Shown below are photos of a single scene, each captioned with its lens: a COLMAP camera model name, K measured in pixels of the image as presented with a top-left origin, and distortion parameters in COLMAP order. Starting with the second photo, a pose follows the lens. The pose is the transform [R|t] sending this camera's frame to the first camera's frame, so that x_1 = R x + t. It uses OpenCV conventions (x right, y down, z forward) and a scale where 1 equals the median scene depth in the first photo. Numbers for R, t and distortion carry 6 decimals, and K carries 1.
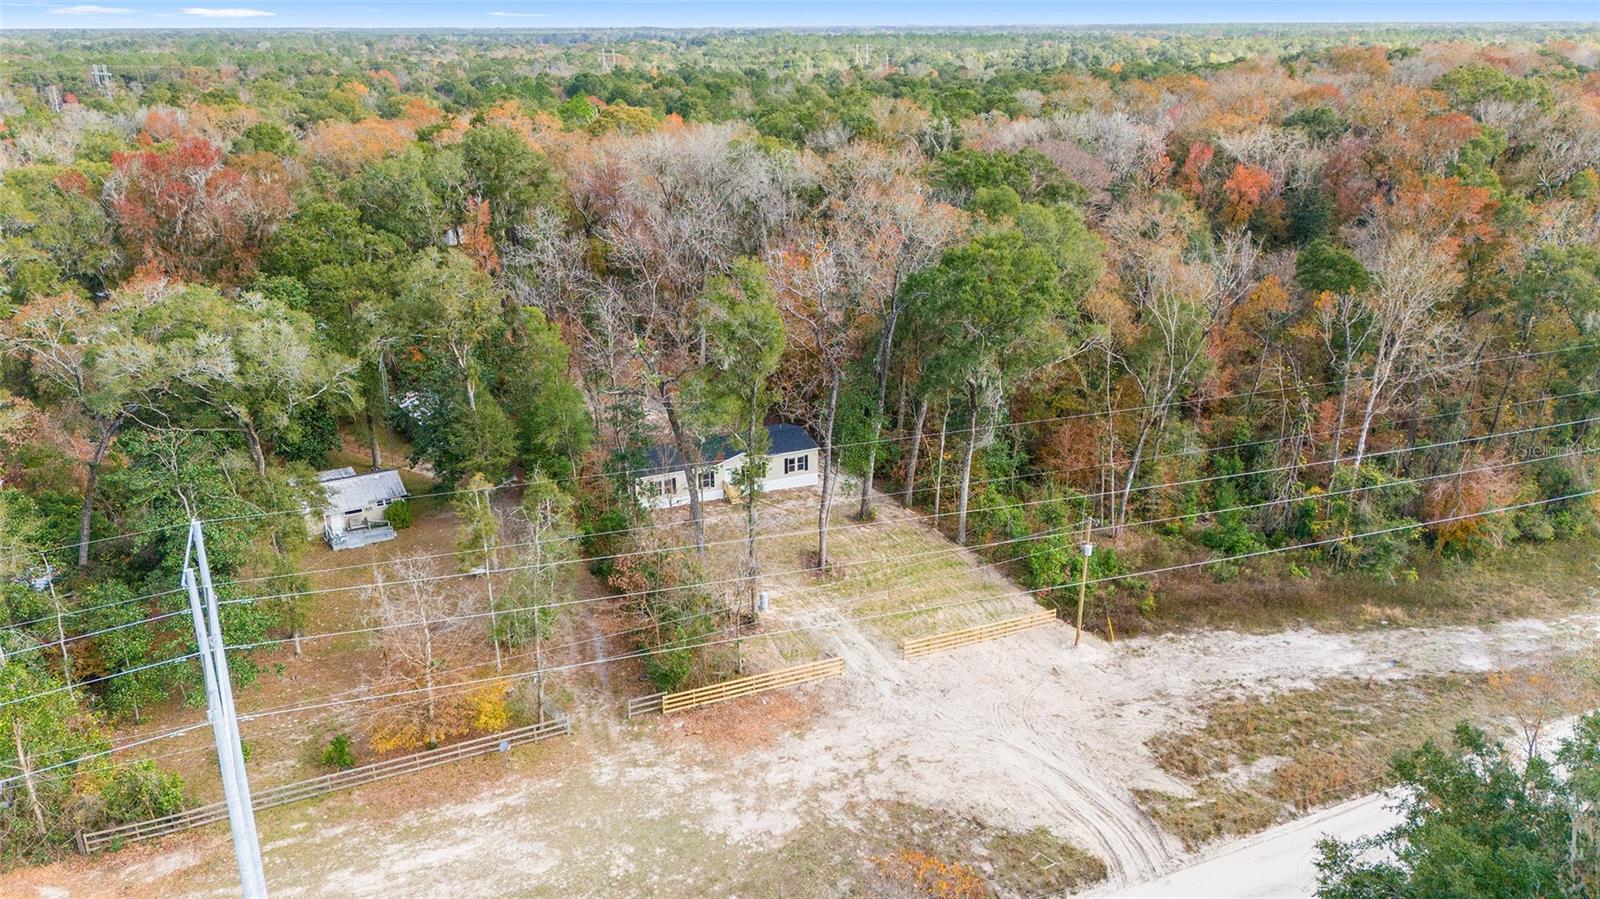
lens RADIAL K [[1207.1, 0, 800.0], [0, 1207.1, 449.5], [0, 0, 1]] dist [0.051326, 0.000615]
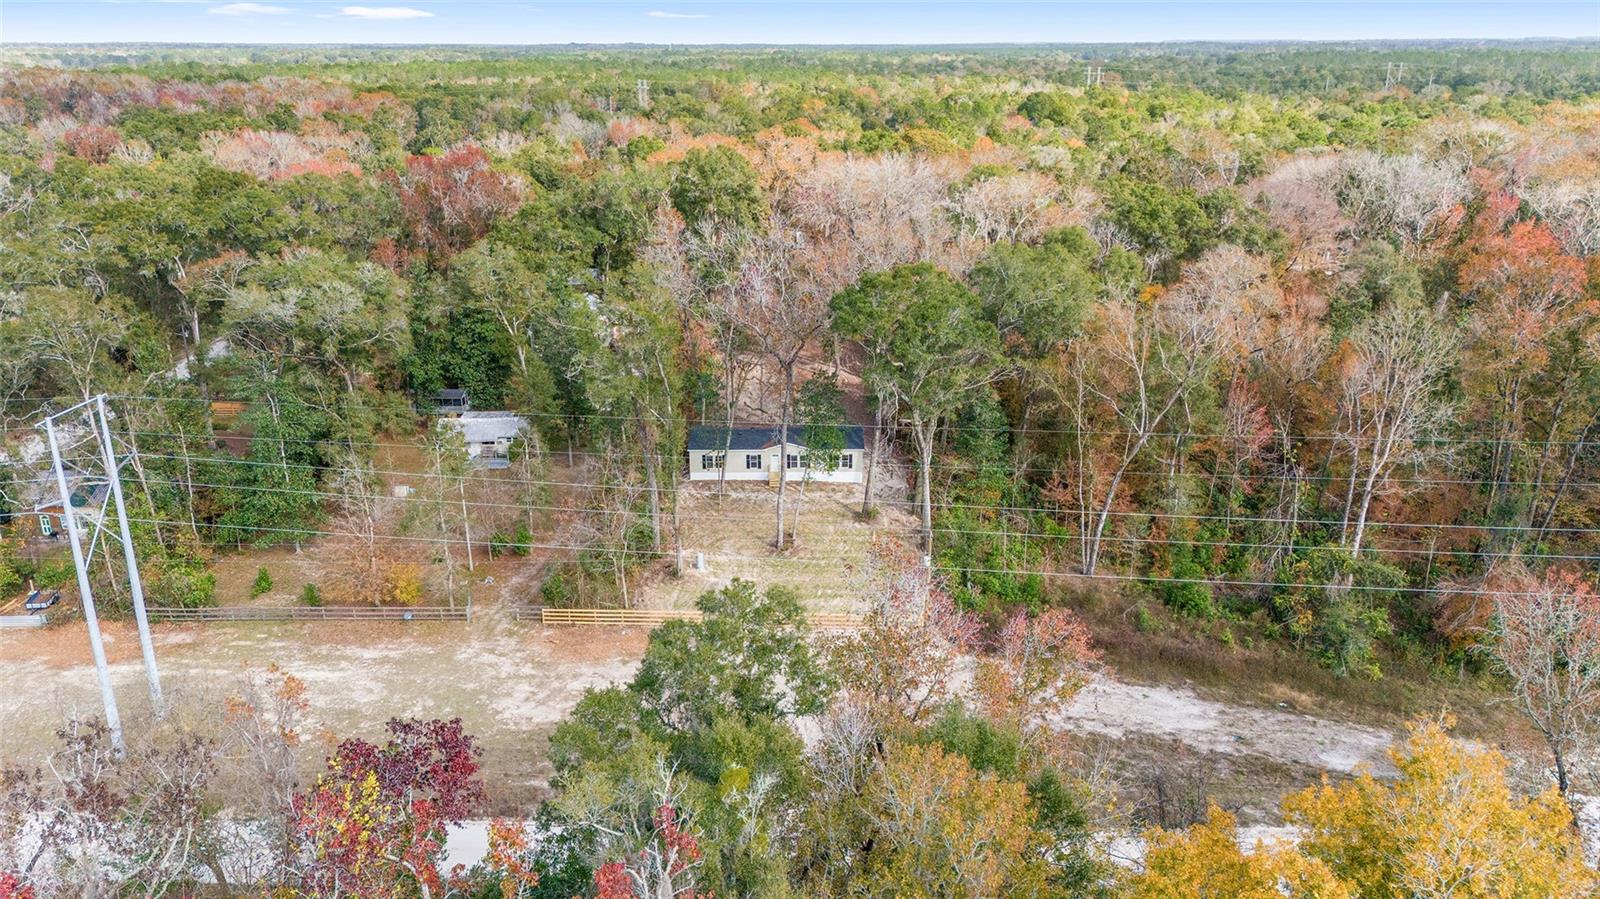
lens RADIAL K [[1207.1, 0, 800.0], [0, 1207.1, 449.5], [0, 0, 1]] dist [0.051326, 0.000615]
pose [[0.900403, 0.143785, -0.410610, 0.518759], [-0.147771, 0.988772, 0.022204, -0.021556], [0.409192, 0.040684, 0.911541, -0.031049]]
